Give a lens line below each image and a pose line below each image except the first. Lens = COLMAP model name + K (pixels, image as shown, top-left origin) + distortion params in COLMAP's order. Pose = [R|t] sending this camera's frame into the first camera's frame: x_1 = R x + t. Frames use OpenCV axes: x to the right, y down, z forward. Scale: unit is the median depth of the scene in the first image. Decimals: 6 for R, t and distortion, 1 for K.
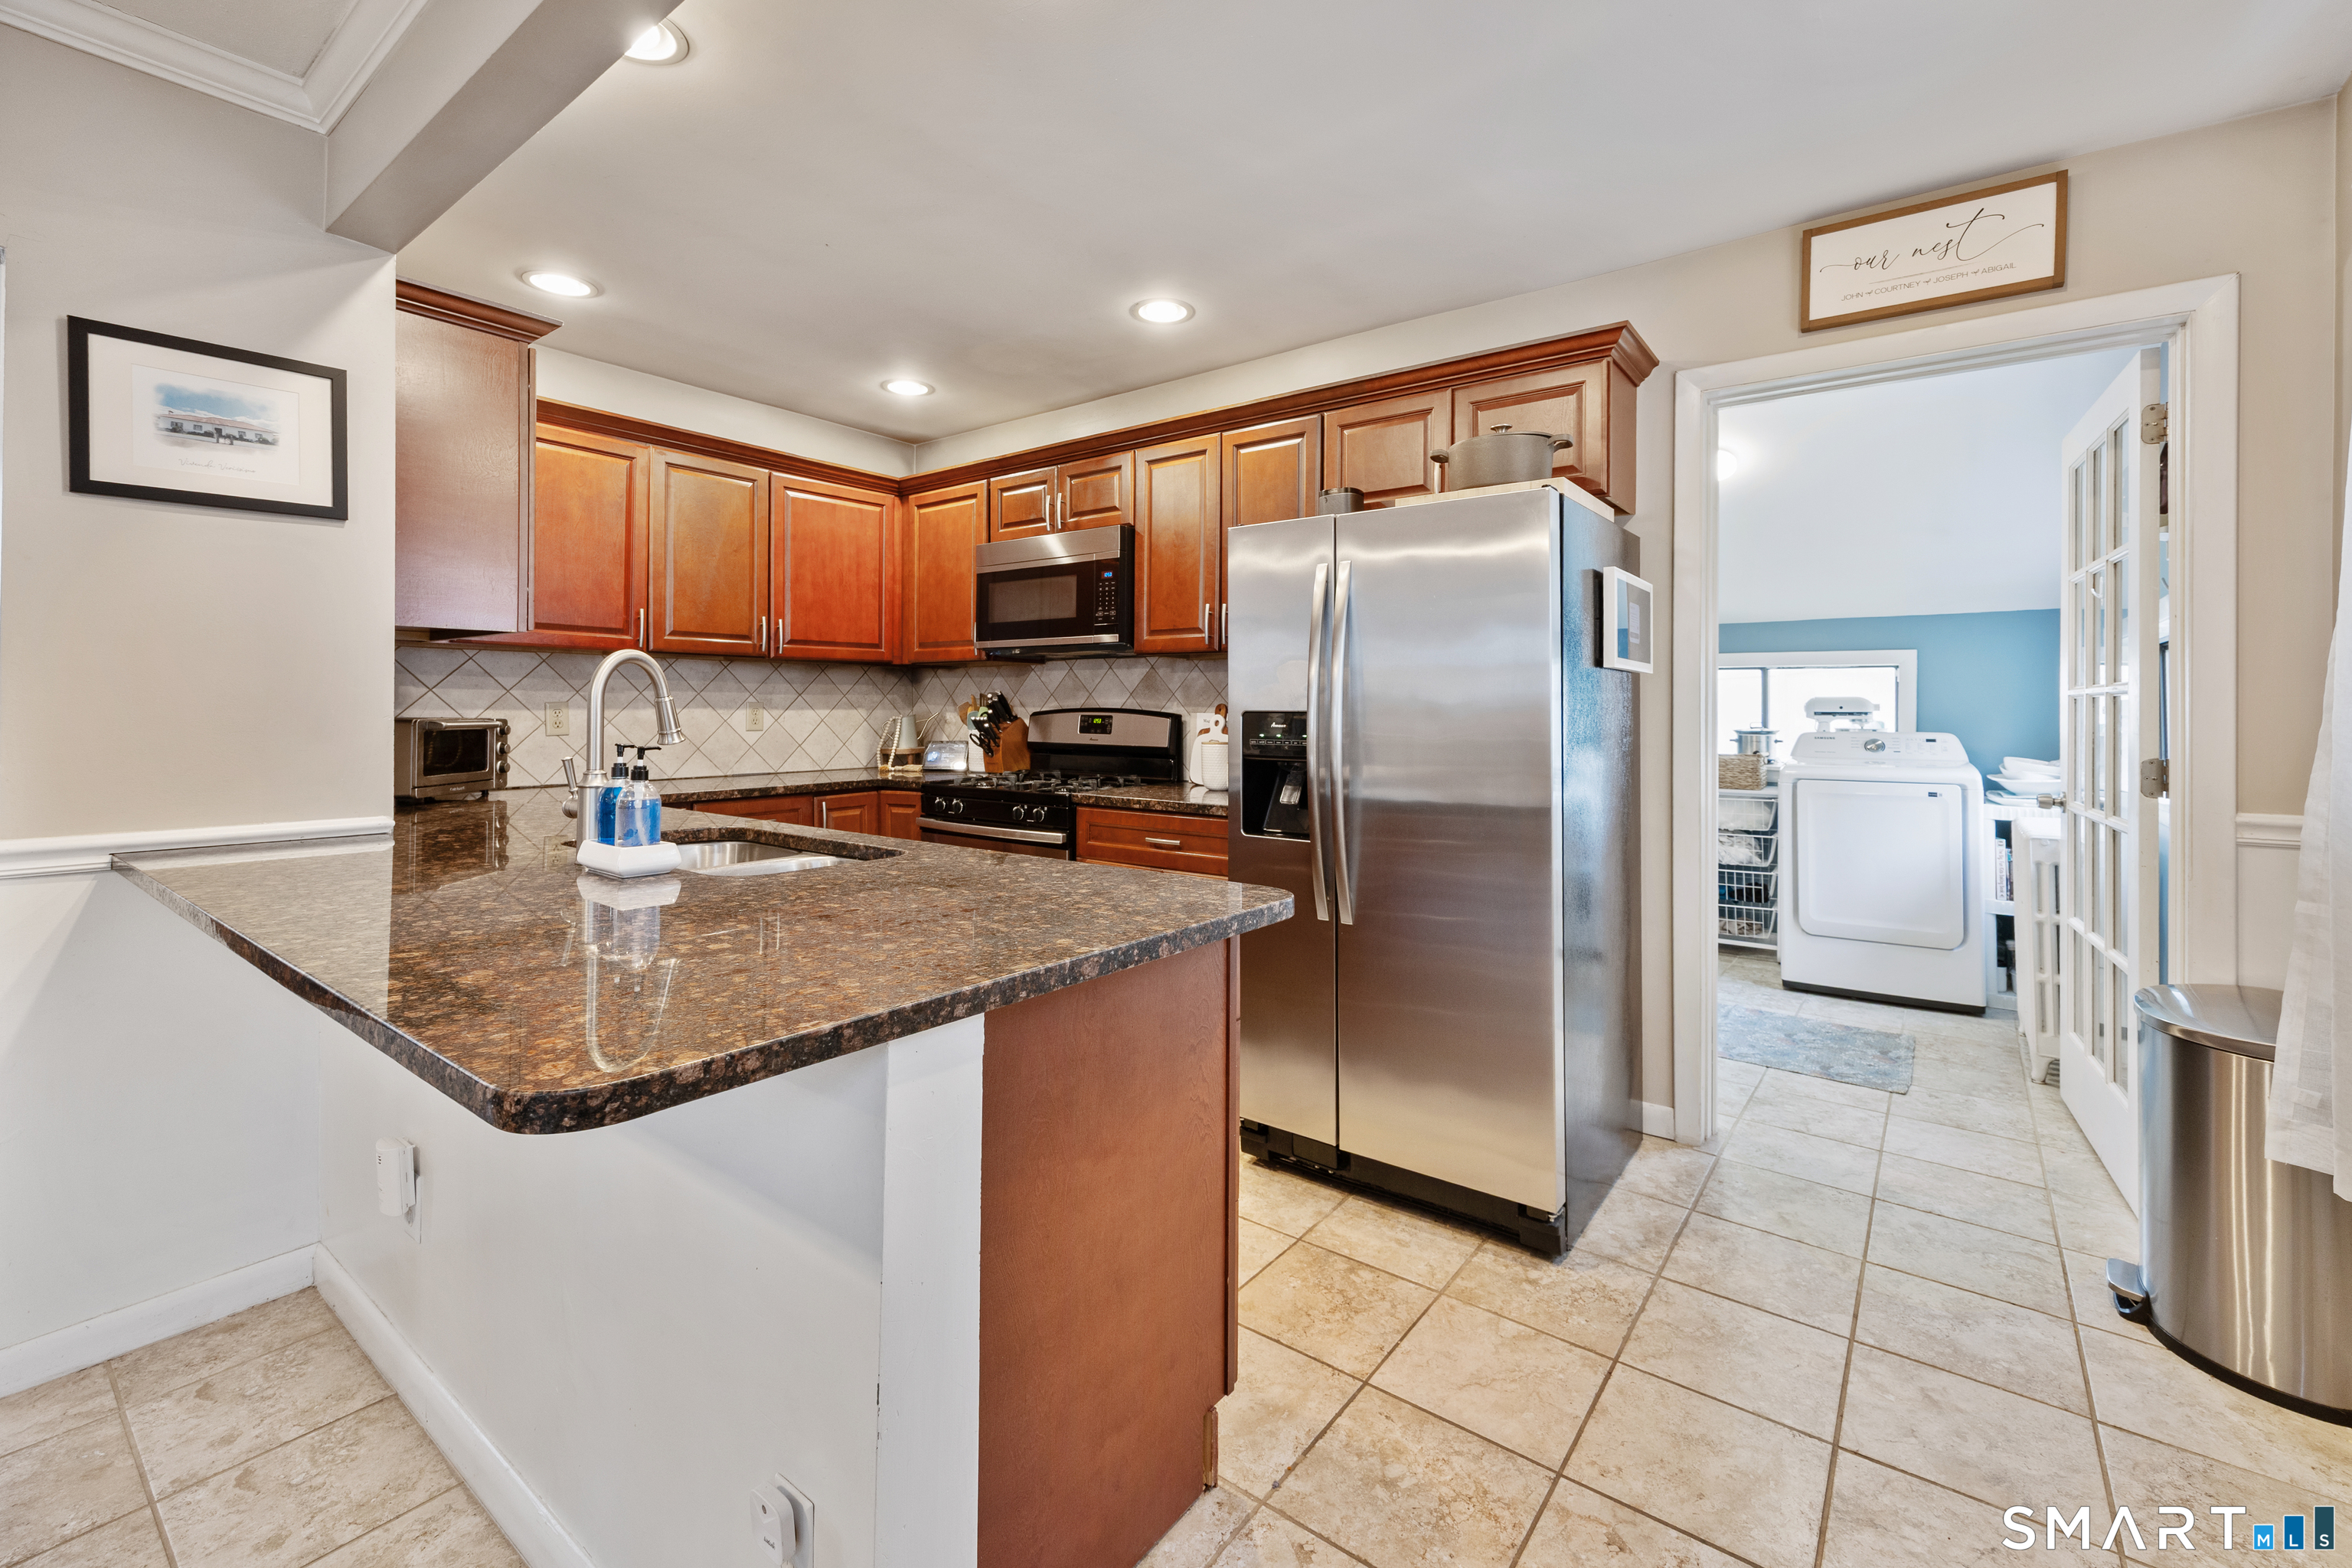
lens RADIAL K [[995.5, 0, 1187.2], [0, 995.5, 704.0], [0, 0, 1]] dist [0.008583, 0.000025]
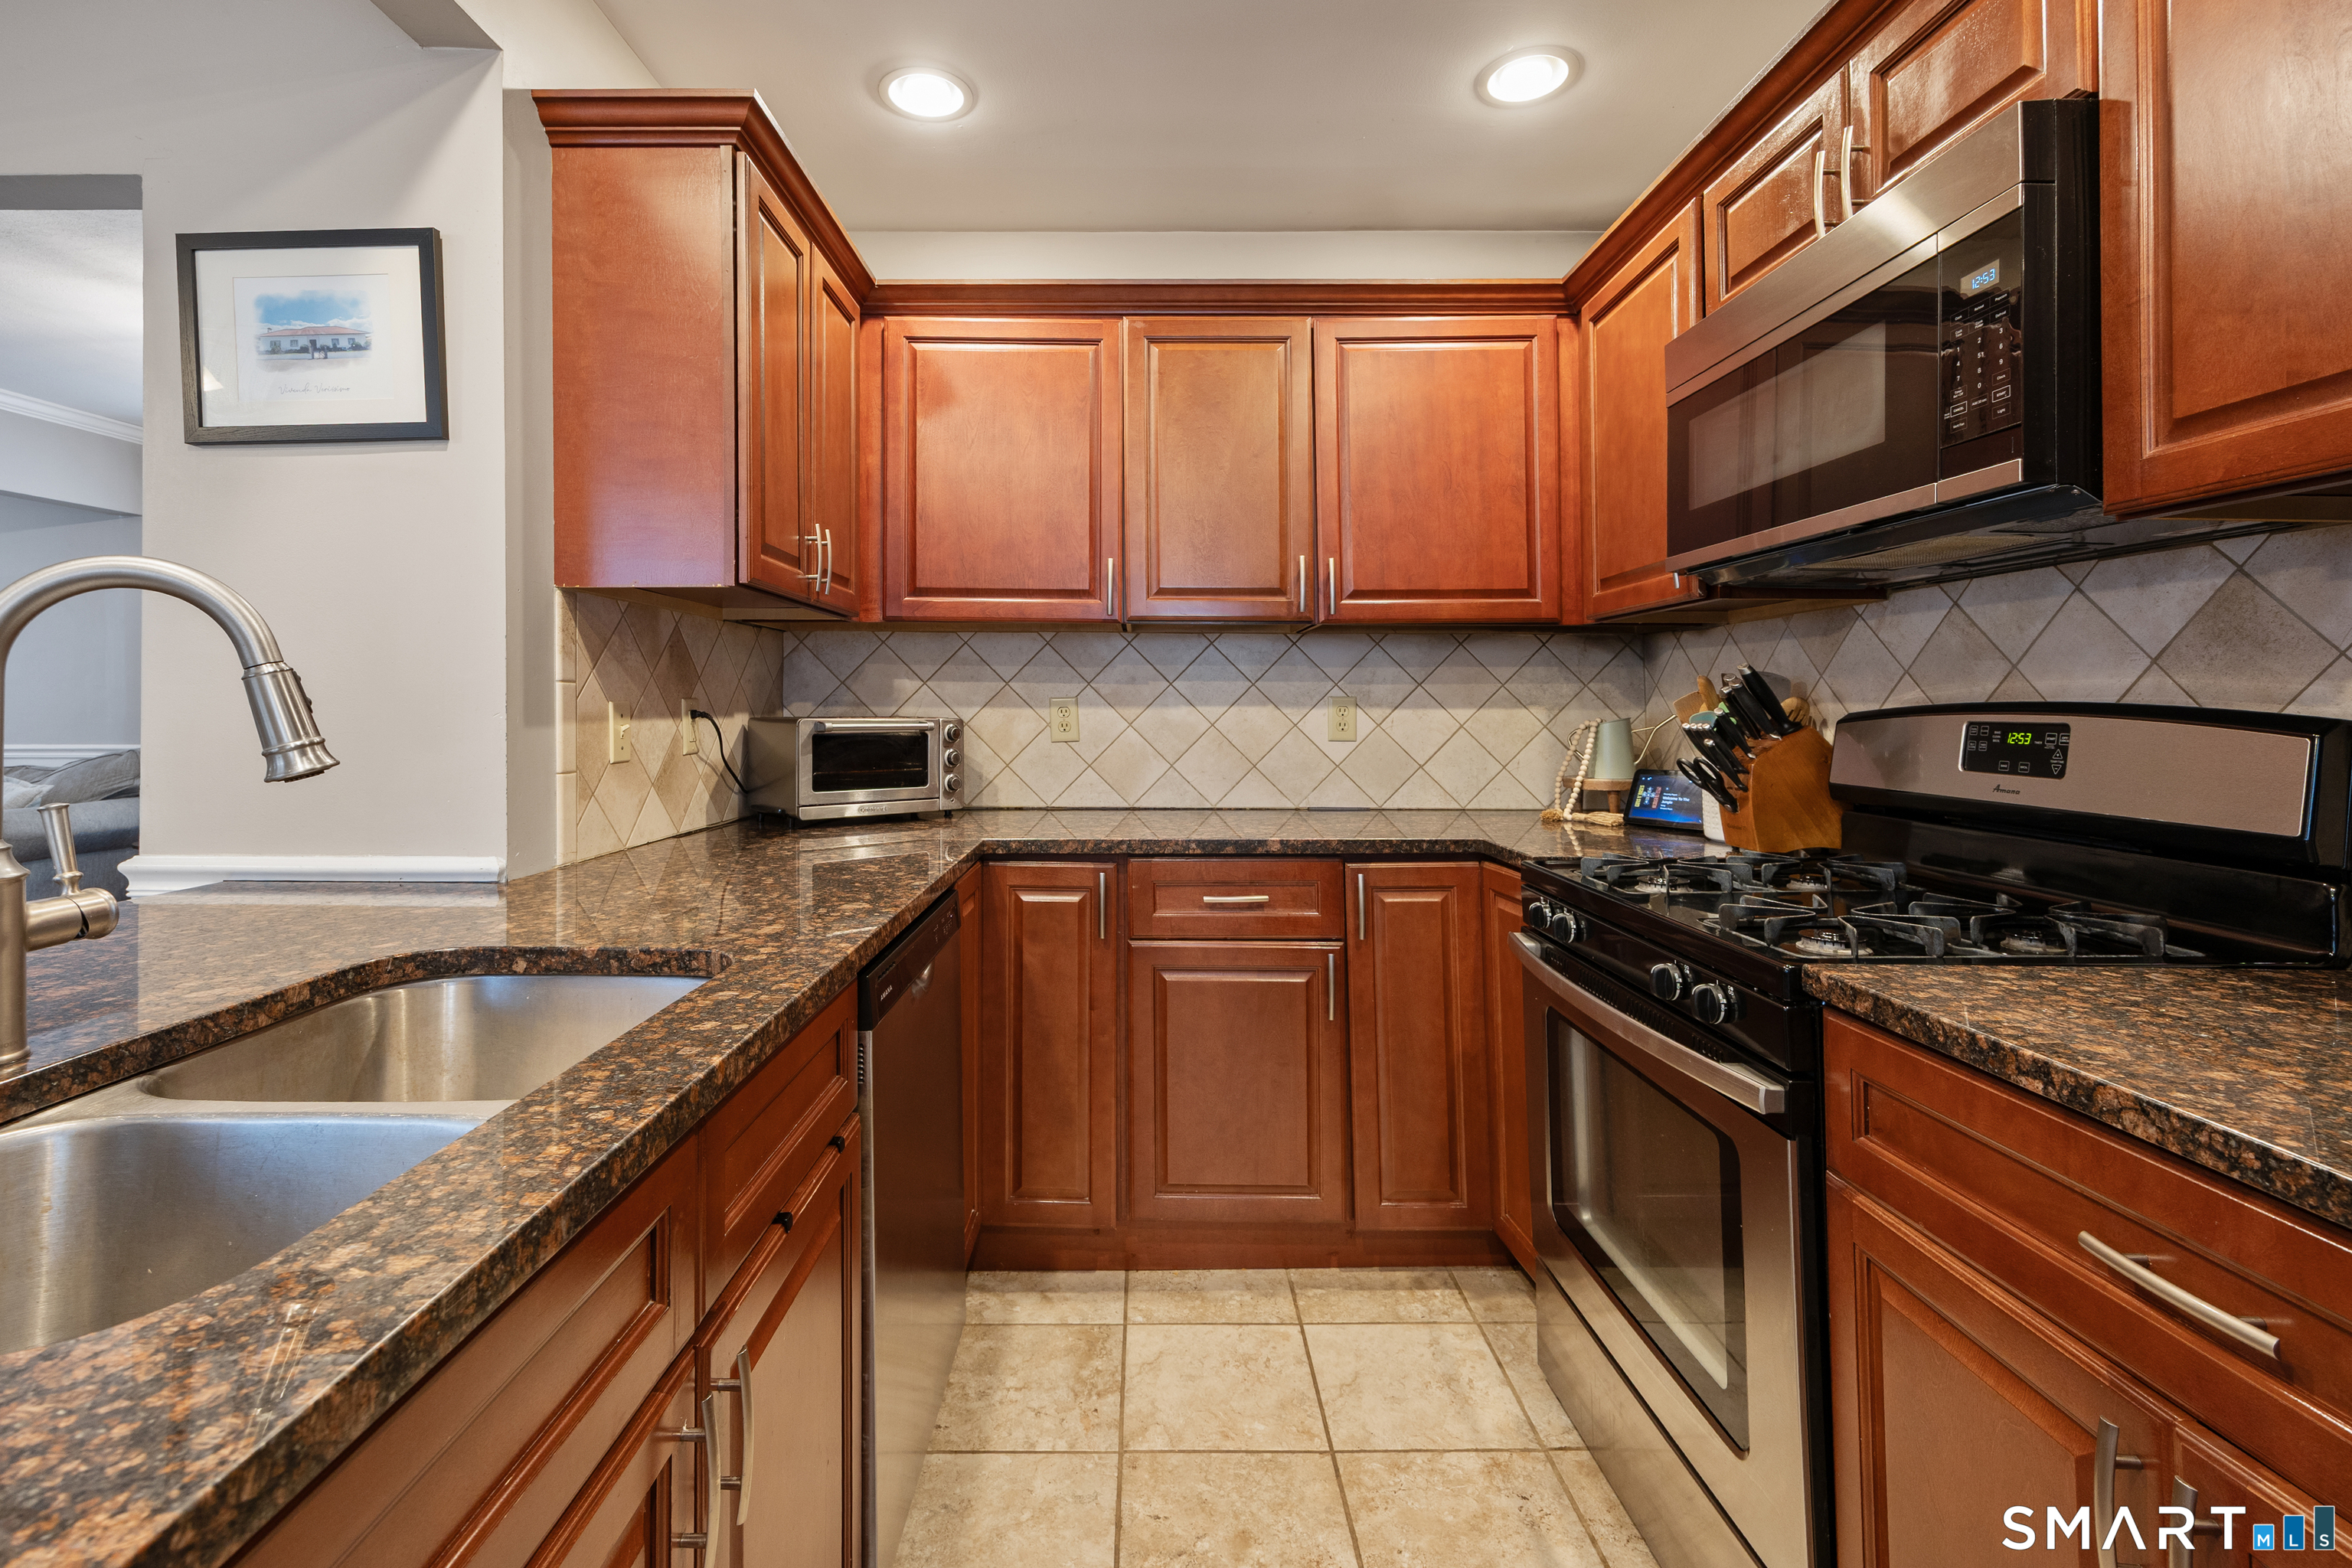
lens RADIAL K [[1030.7, 0, 1129.4], [0, 1030.7, 692.2], [0, 0, 1]] dist [0.010136, -0.000023]
pose [[0.589717, -0.013012, -0.807505, 0.023009], [0.002814, 0.999897, -0.014057, 0.004619], [0.807605, 0.006017, 0.589693, 0.523195]]
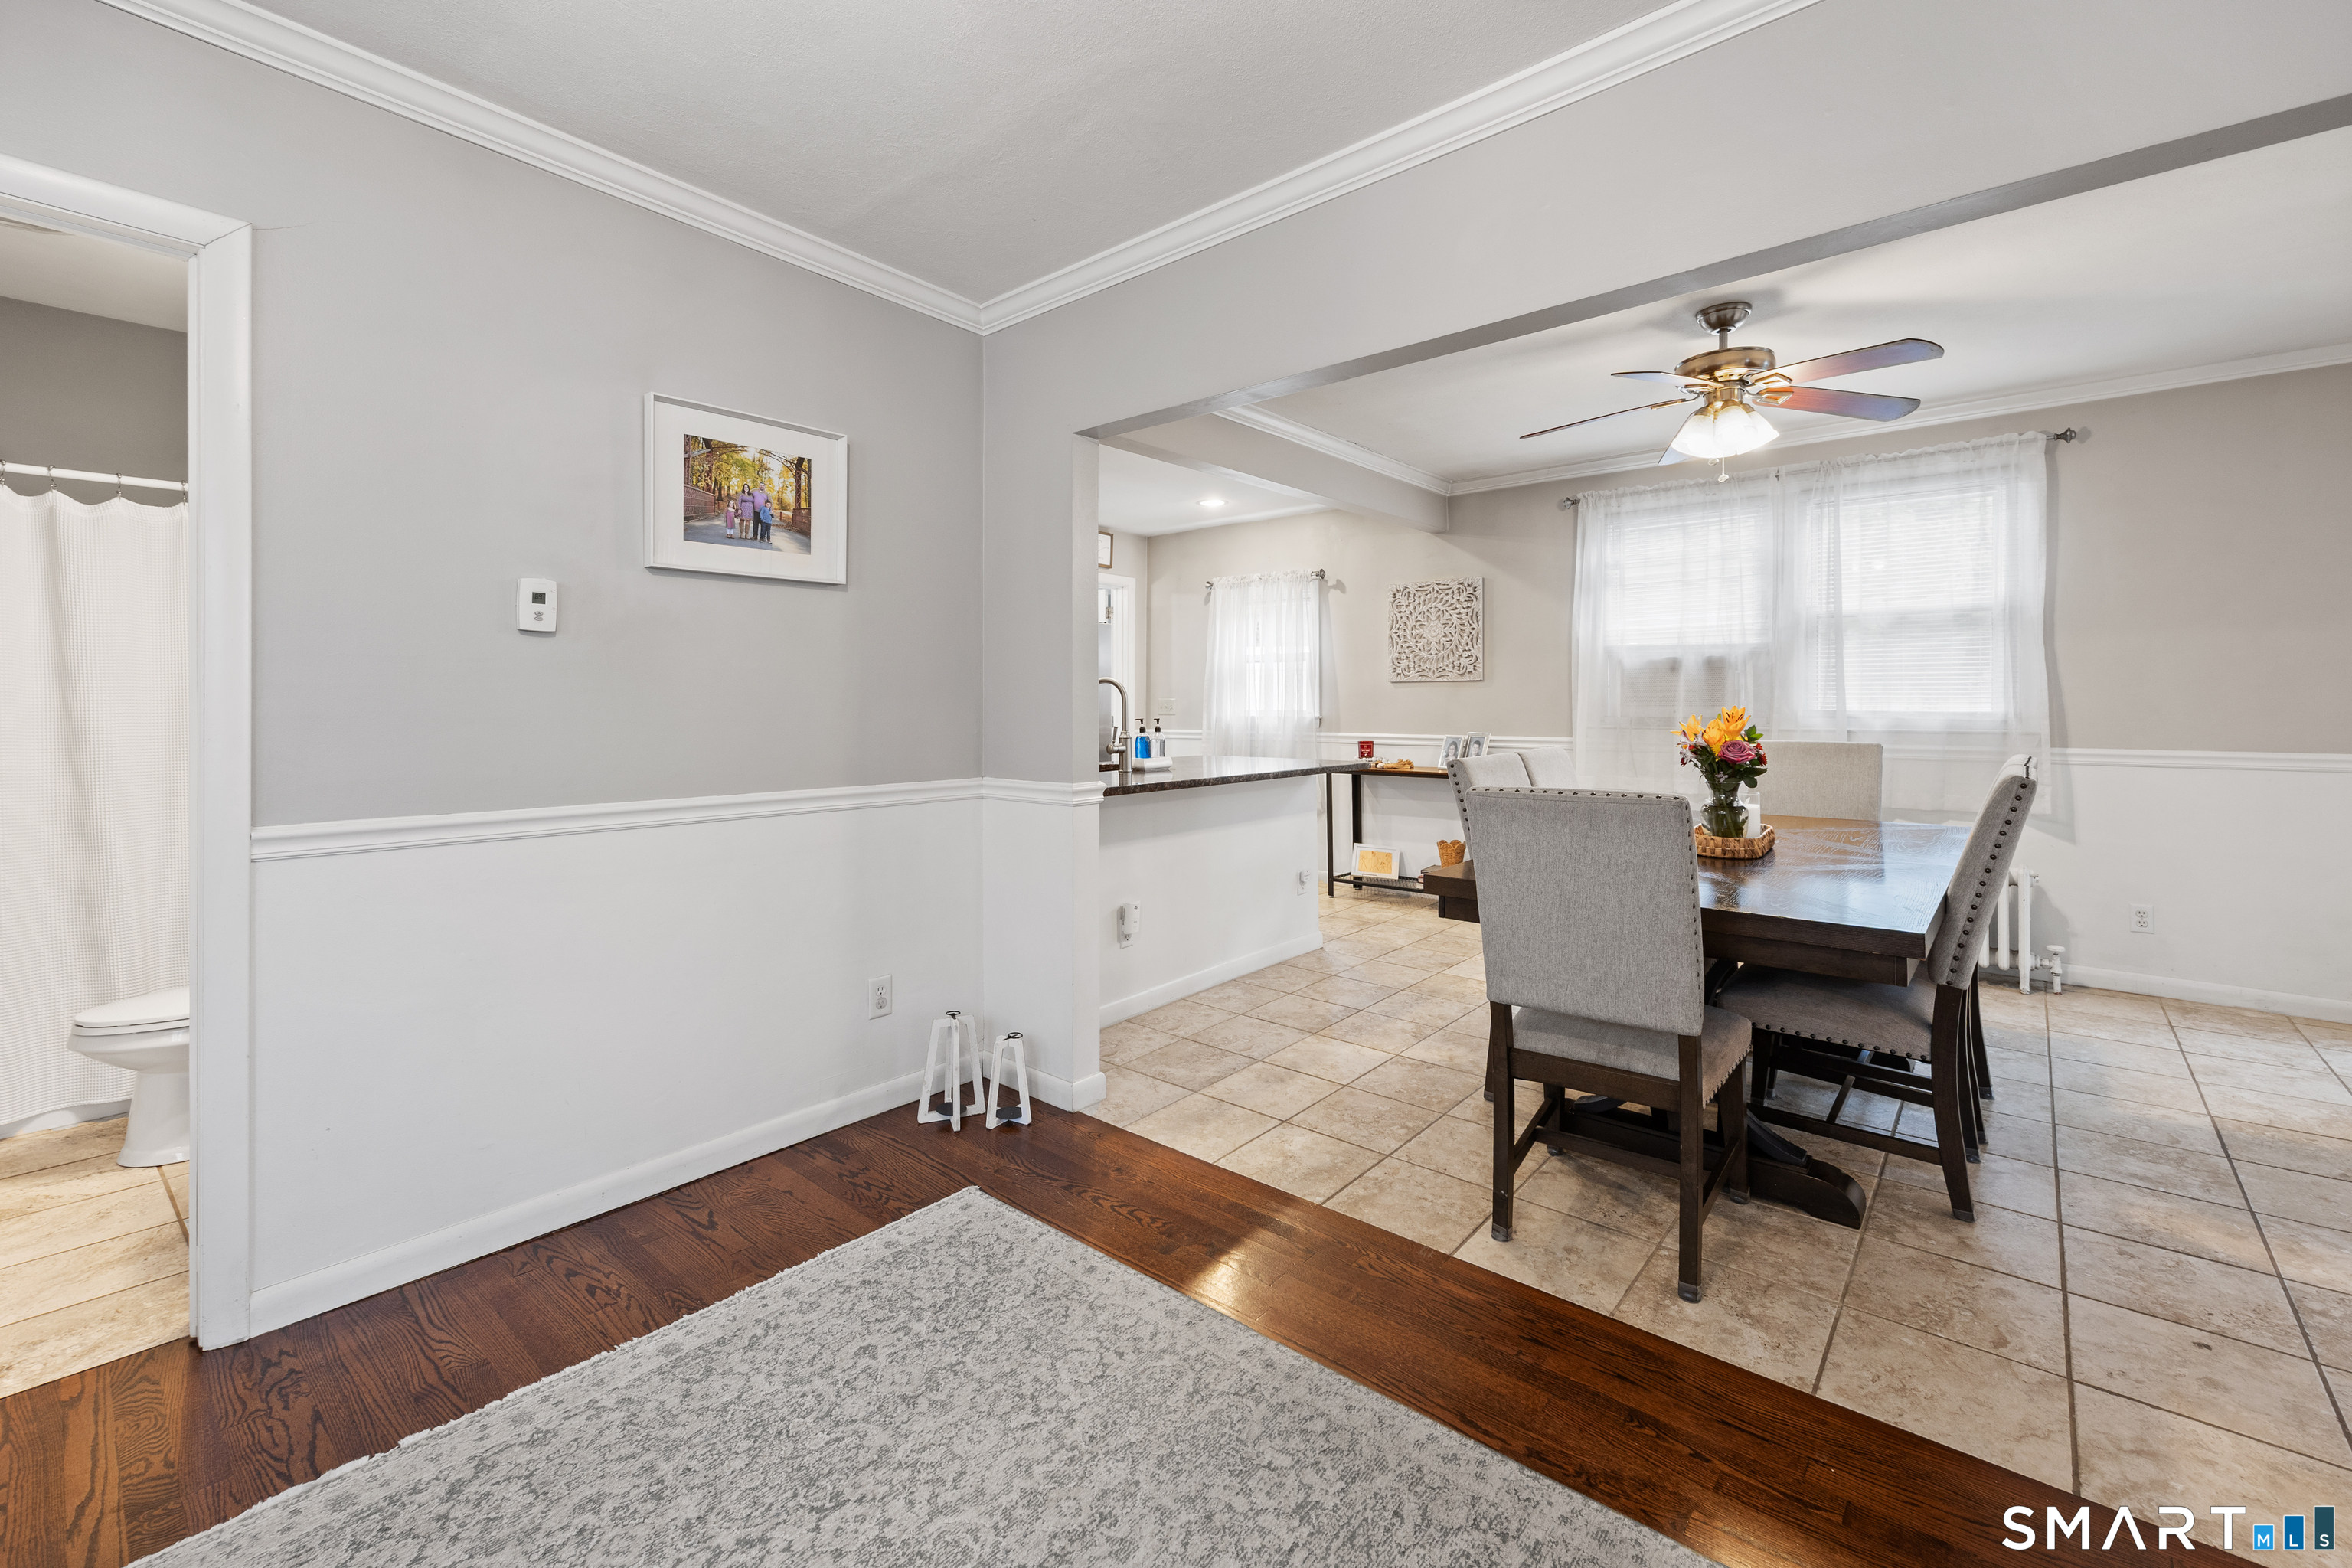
lens RADIAL K [[995.5, 0, 1187.2], [0, 995.5, 704.0], [0, 0, 1]] dist [0.008583, 0.000025]
pose [[0.056383, -0.005397, 0.998395, -1.306565], [-0.002110, 0.999983, 0.005525, -0.002518], [-0.998407, -0.002418, 0.056371, 0.332517]]
